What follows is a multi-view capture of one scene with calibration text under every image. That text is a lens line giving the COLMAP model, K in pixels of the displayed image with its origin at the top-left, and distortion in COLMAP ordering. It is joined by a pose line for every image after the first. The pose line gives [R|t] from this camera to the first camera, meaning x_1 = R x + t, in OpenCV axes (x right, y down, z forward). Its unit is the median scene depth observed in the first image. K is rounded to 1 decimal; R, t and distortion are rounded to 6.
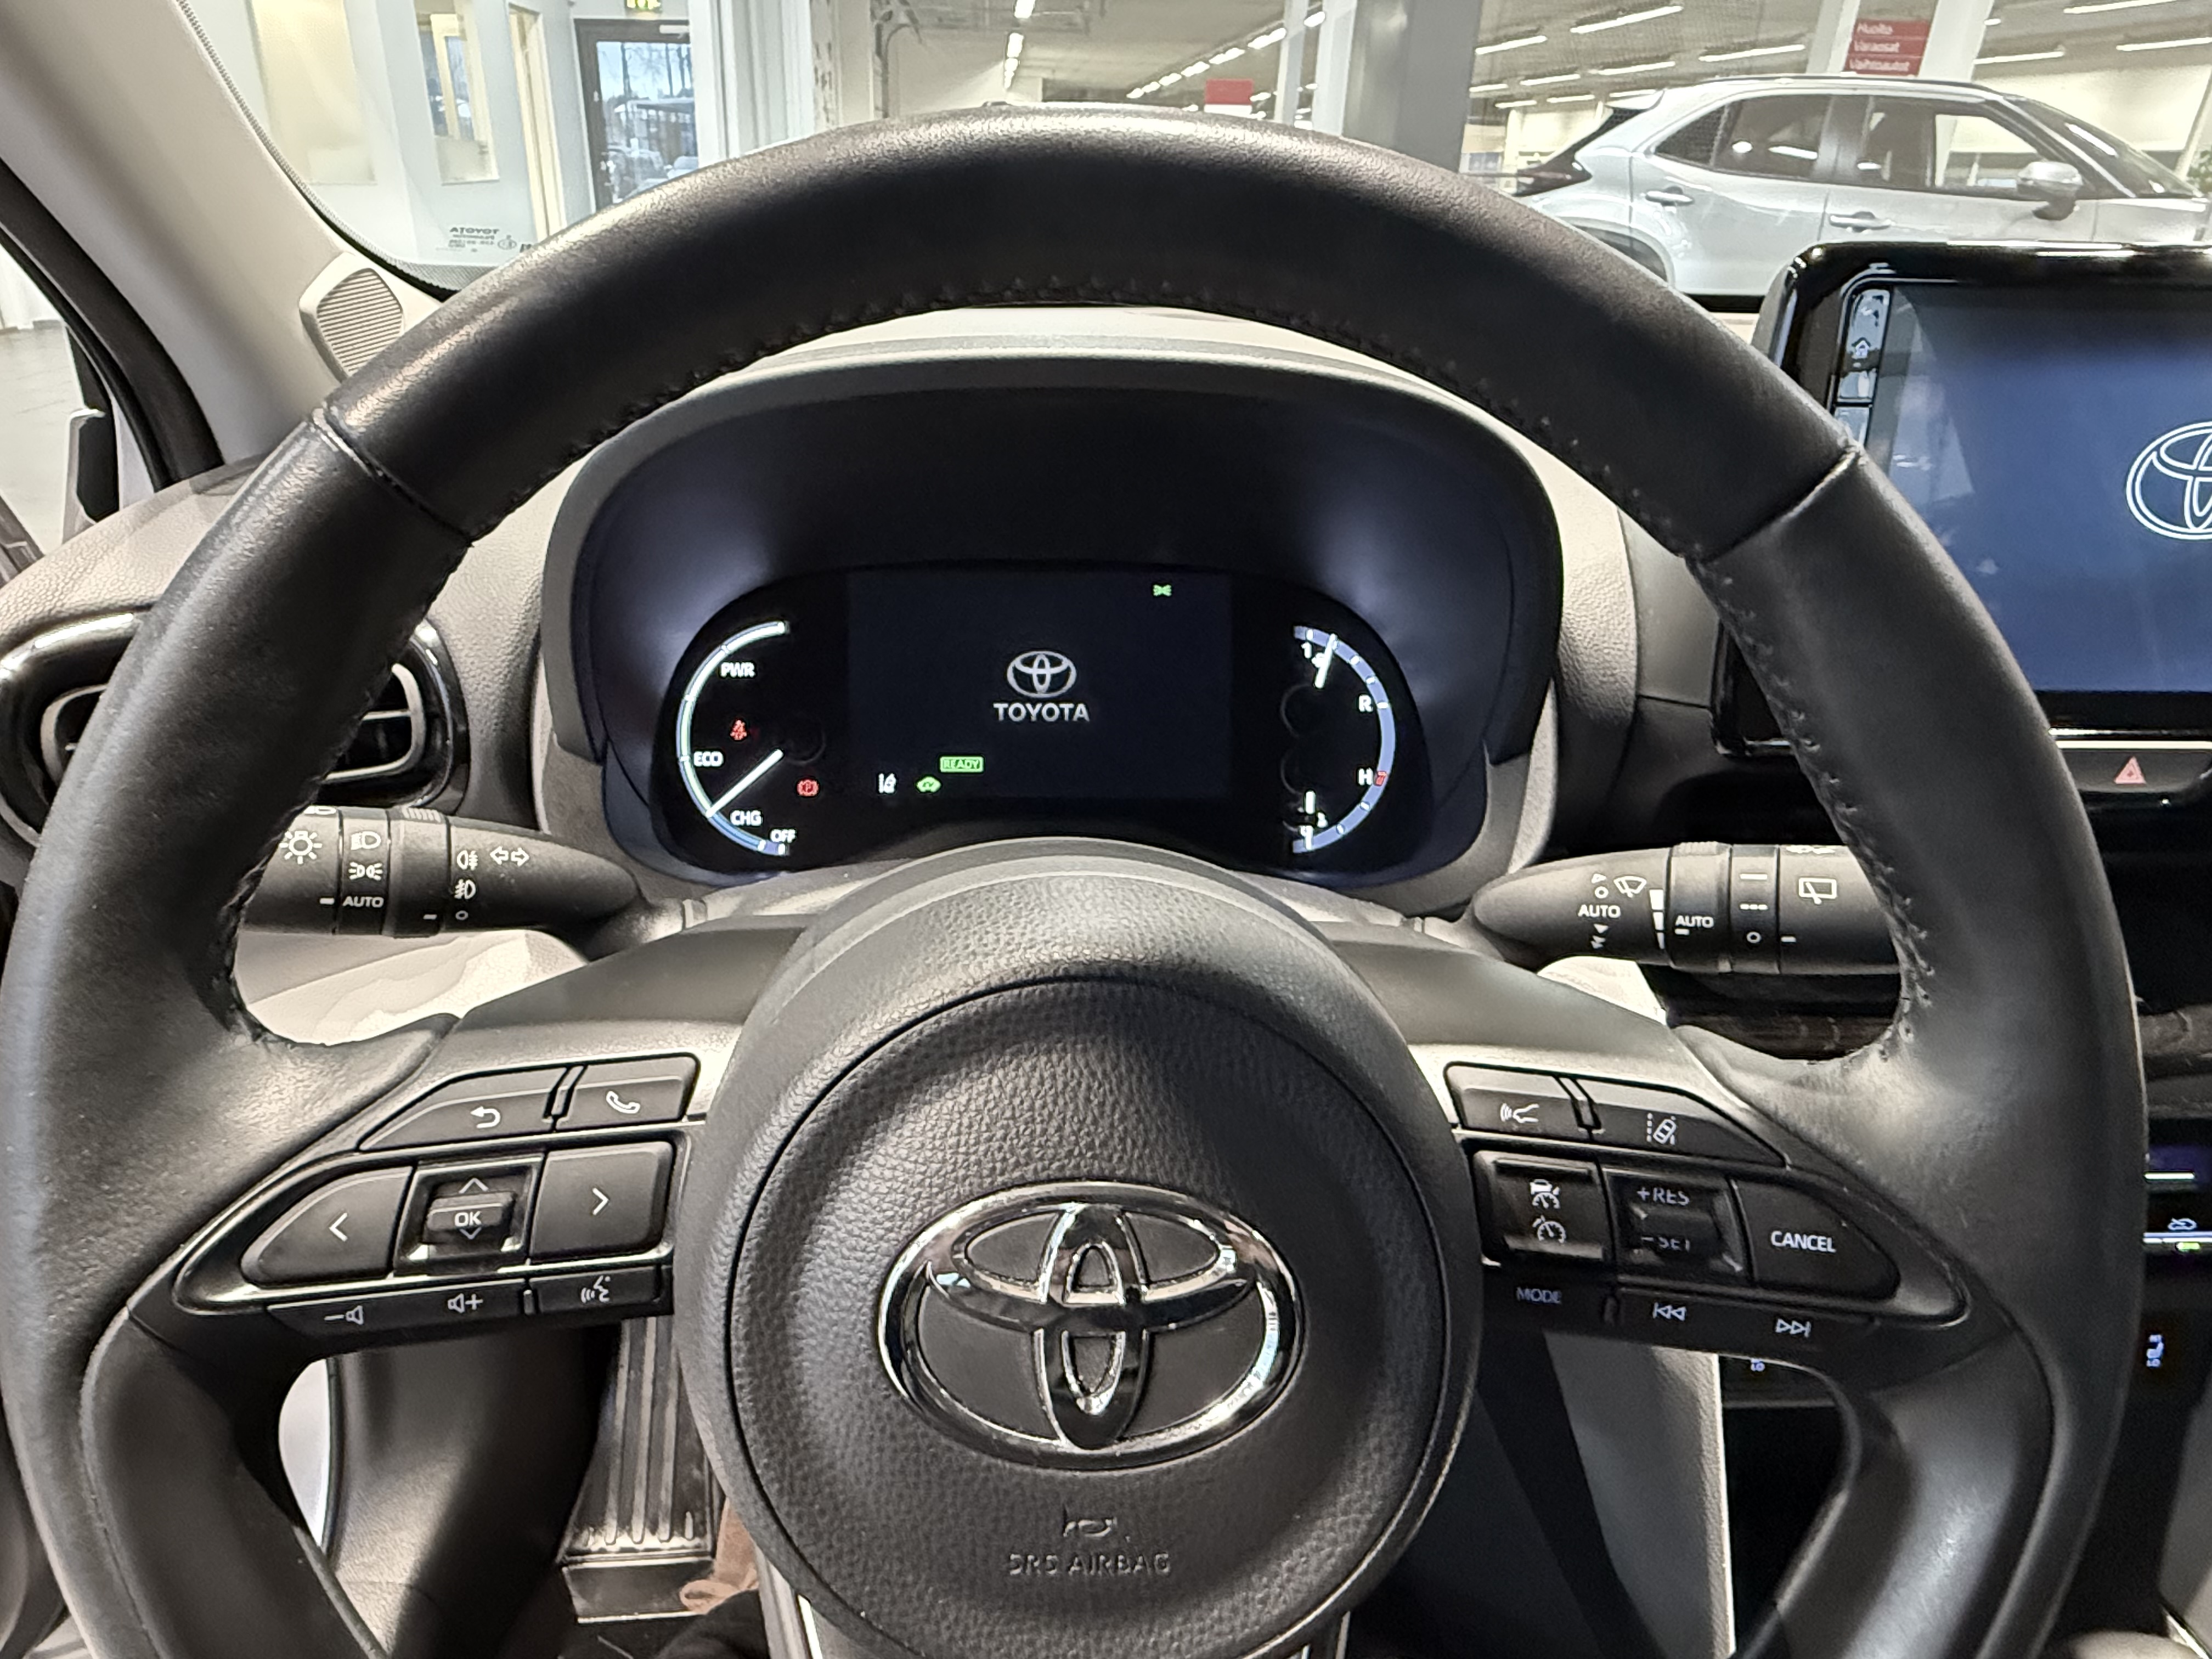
lens RADIAL K [[1354.8, 0, 1109.3], [0, 1354.8, 825.1], [0, 0, 1]] dist [0.001497, 0.000885]
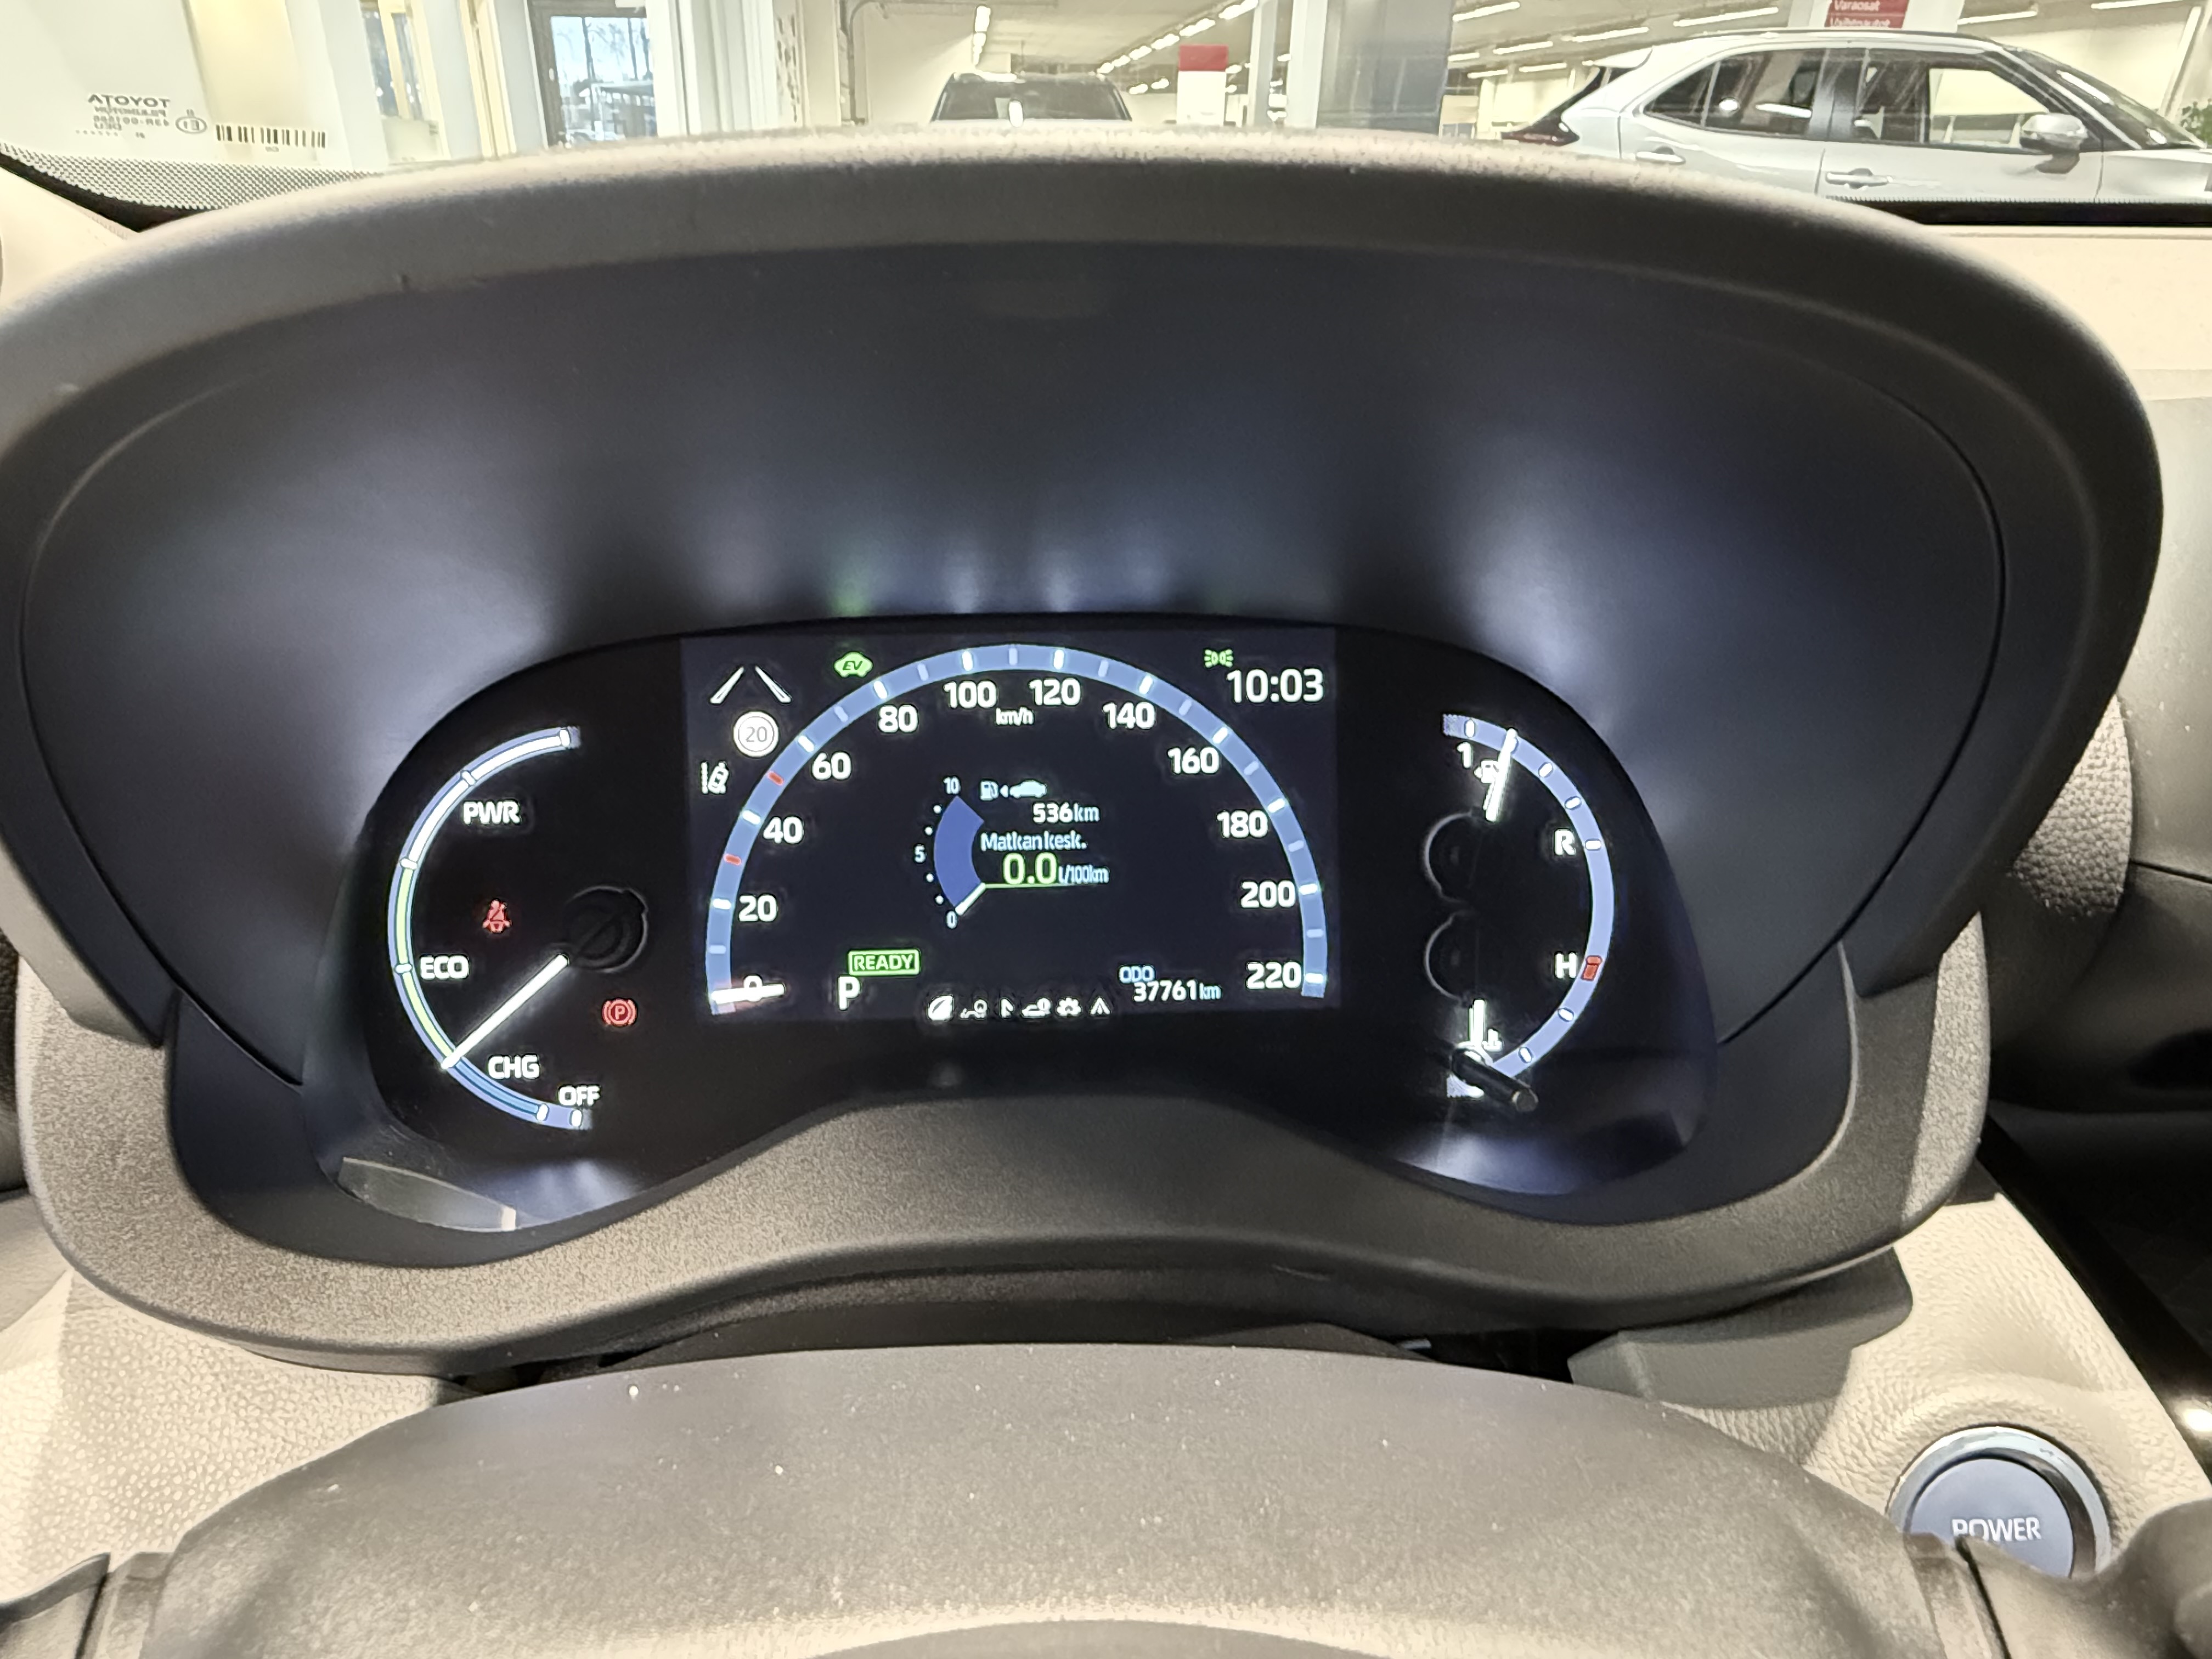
lens RADIAL K [[1354.8, 0, 1106.3], [0, 1354.8, 827.1], [0, 0, 1]] dist [0.001497, 0.000885]
pose [[0.999750, -0.020680, 0.008506, -0.016374], [0.020551, 0.999676, 0.015019, -0.109888], [-0.008814, -0.014840, 0.999851, 0.411014]]
